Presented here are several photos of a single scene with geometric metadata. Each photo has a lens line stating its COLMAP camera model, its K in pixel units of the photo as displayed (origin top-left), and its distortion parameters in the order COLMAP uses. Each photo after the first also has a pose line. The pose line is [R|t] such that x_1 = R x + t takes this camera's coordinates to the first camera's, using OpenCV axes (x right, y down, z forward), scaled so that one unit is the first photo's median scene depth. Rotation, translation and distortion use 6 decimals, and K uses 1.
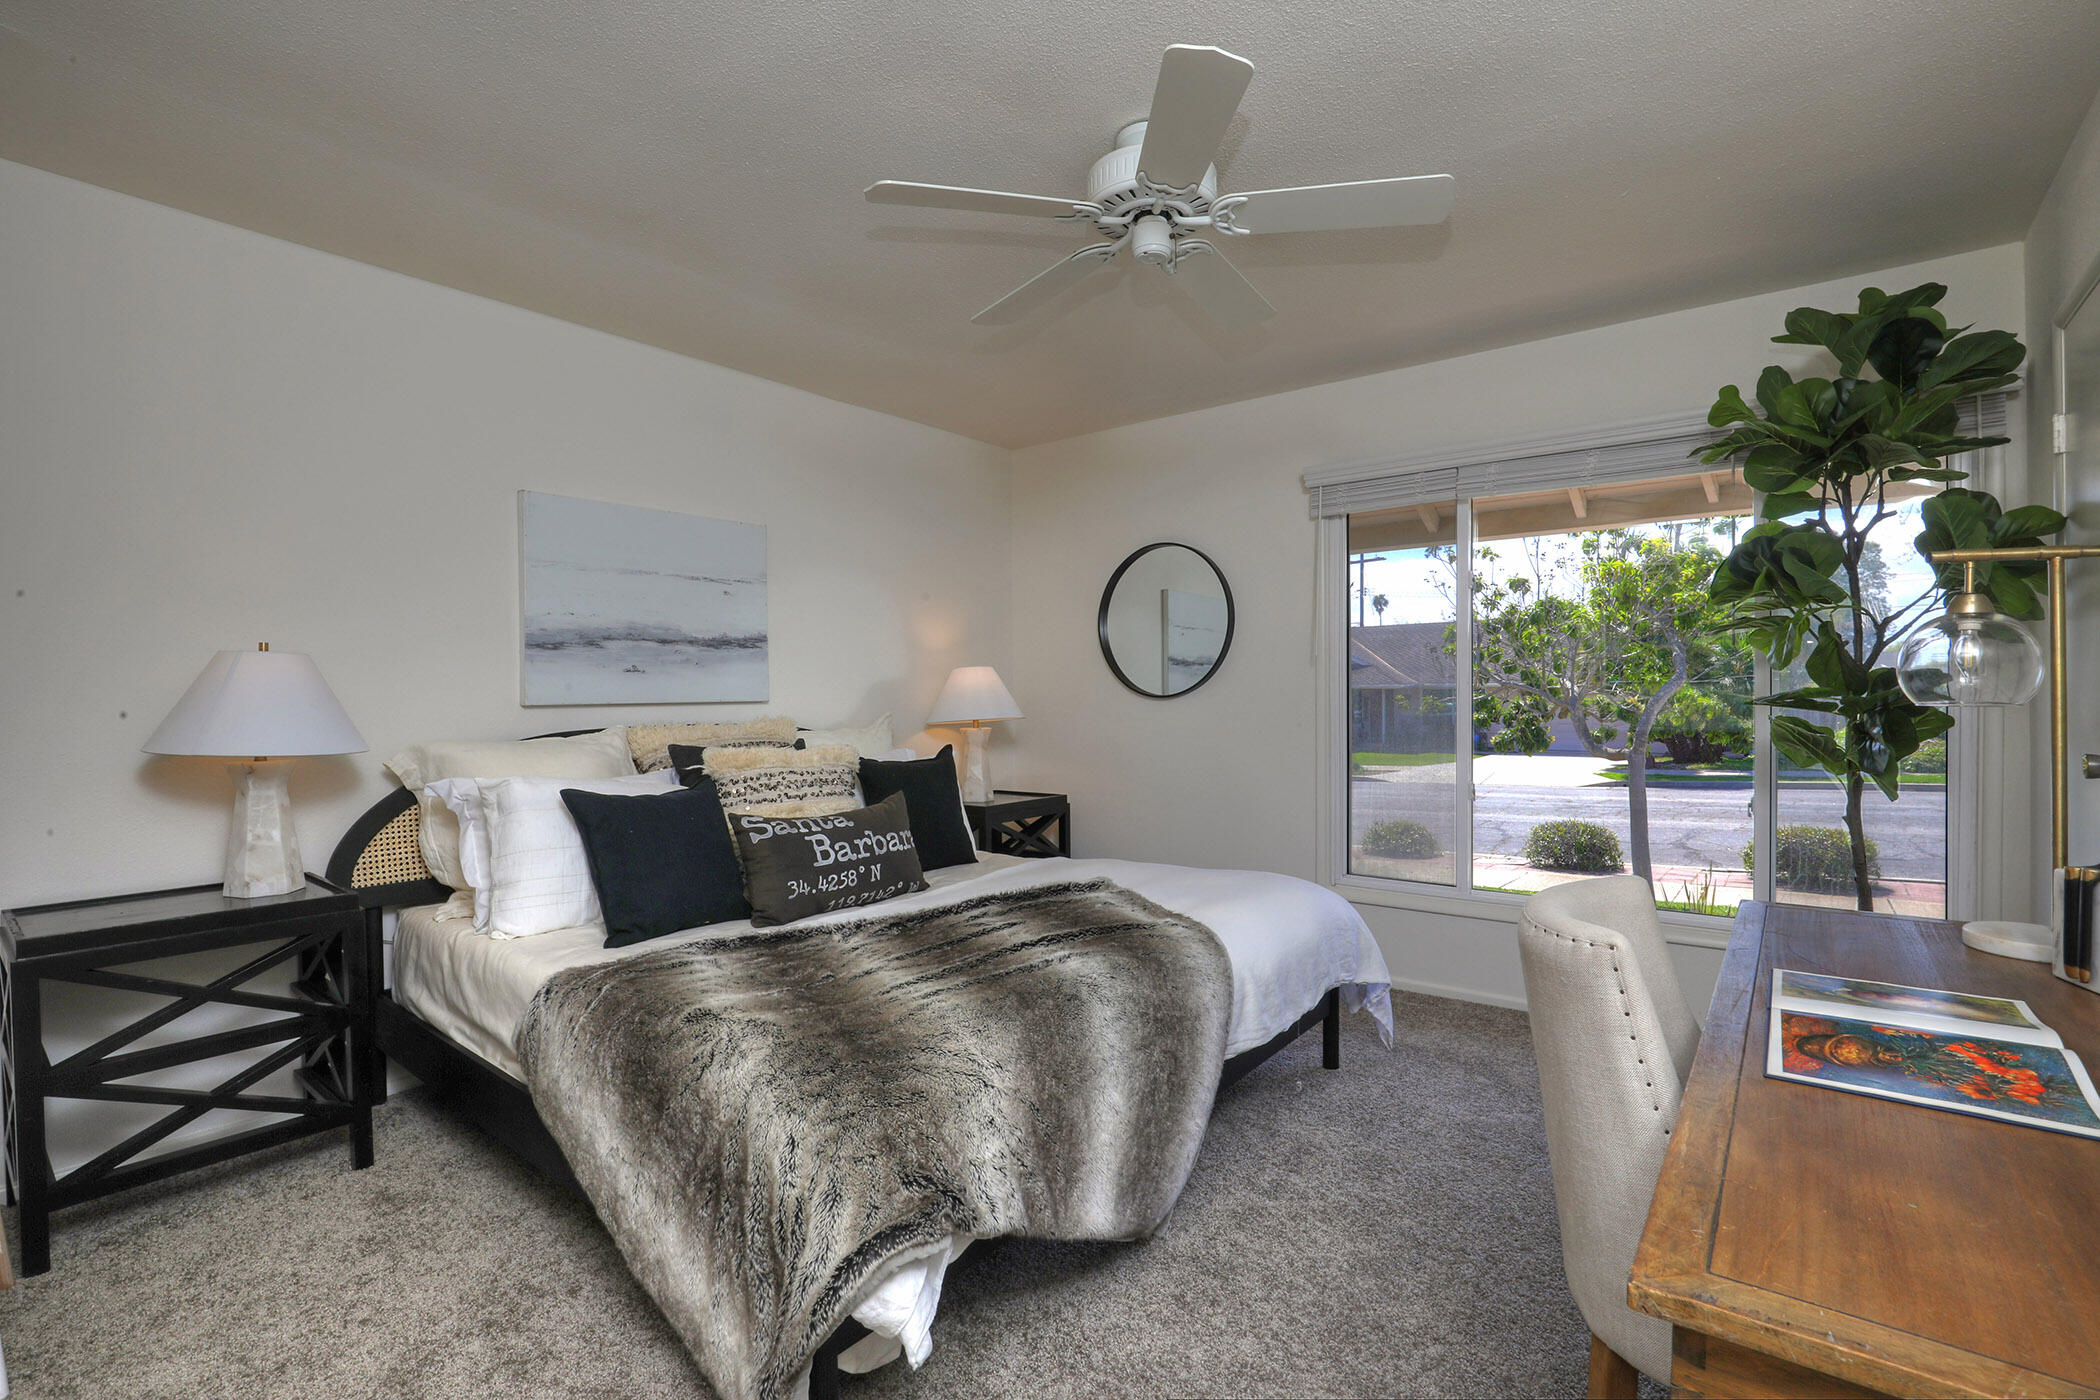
lens RADIAL K [[962.4, 0, 1048.6], [0, 962.4, 694.3], [0, 0, 1]] dist [-0.022632, 0.003053]
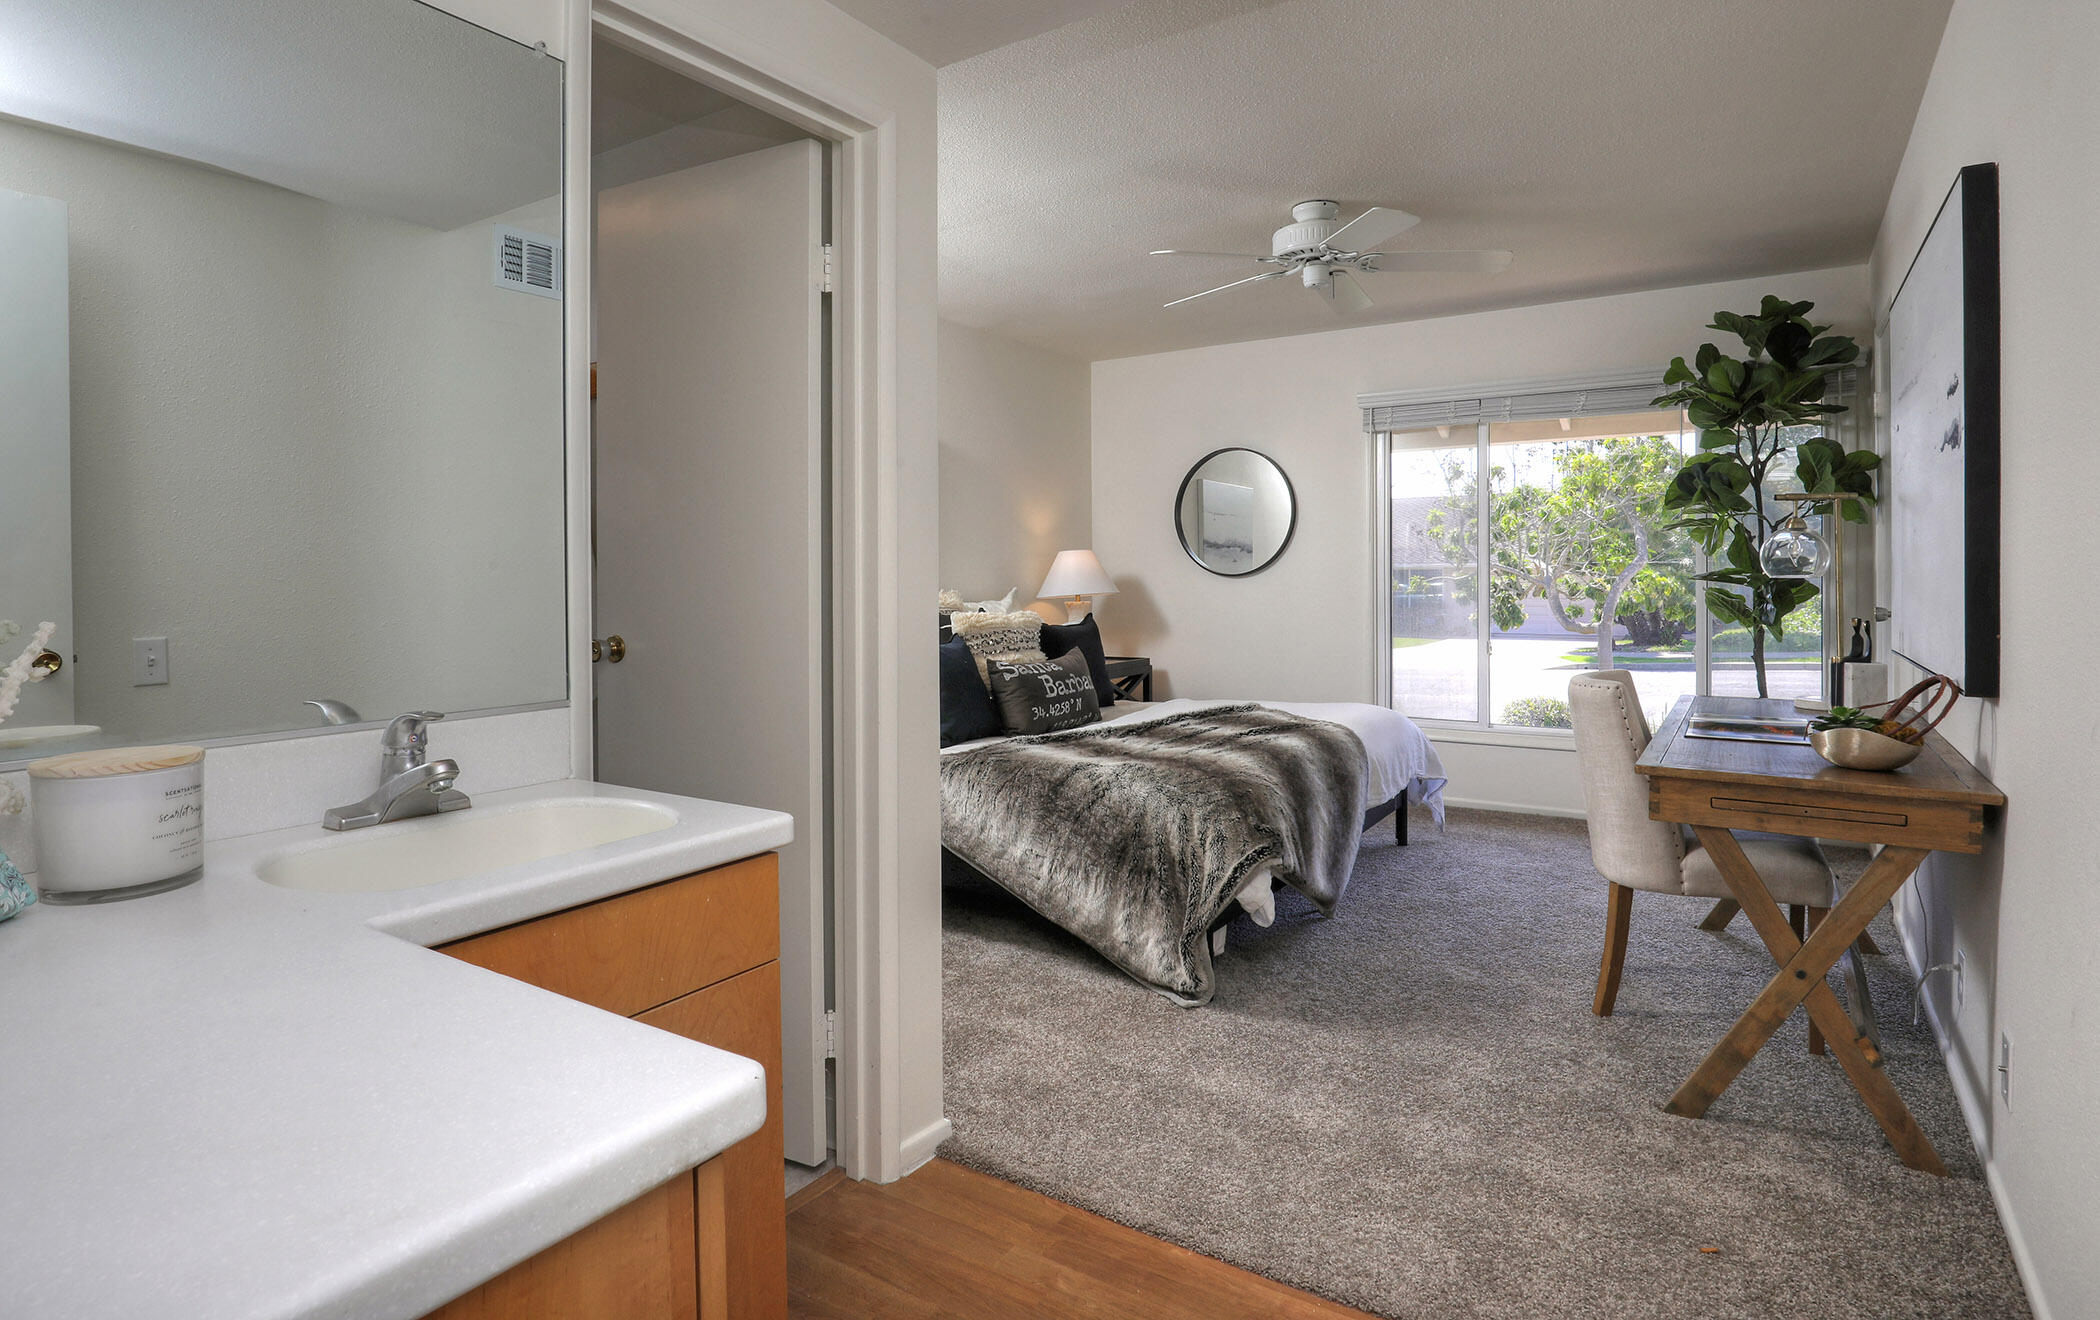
lens RADIAL K [[1102.1, 0, 1038.2], [0, 1102.1, 569.3], [0, 0, 1]] dist [-0.018847, -0.001750]
pose [[0.996506, 0.000959, 0.083511, -0.376769], [-0.000475, 0.999983, -0.005819, 0.004964], [-0.083515, 0.005759, 0.996490, -0.554155]]
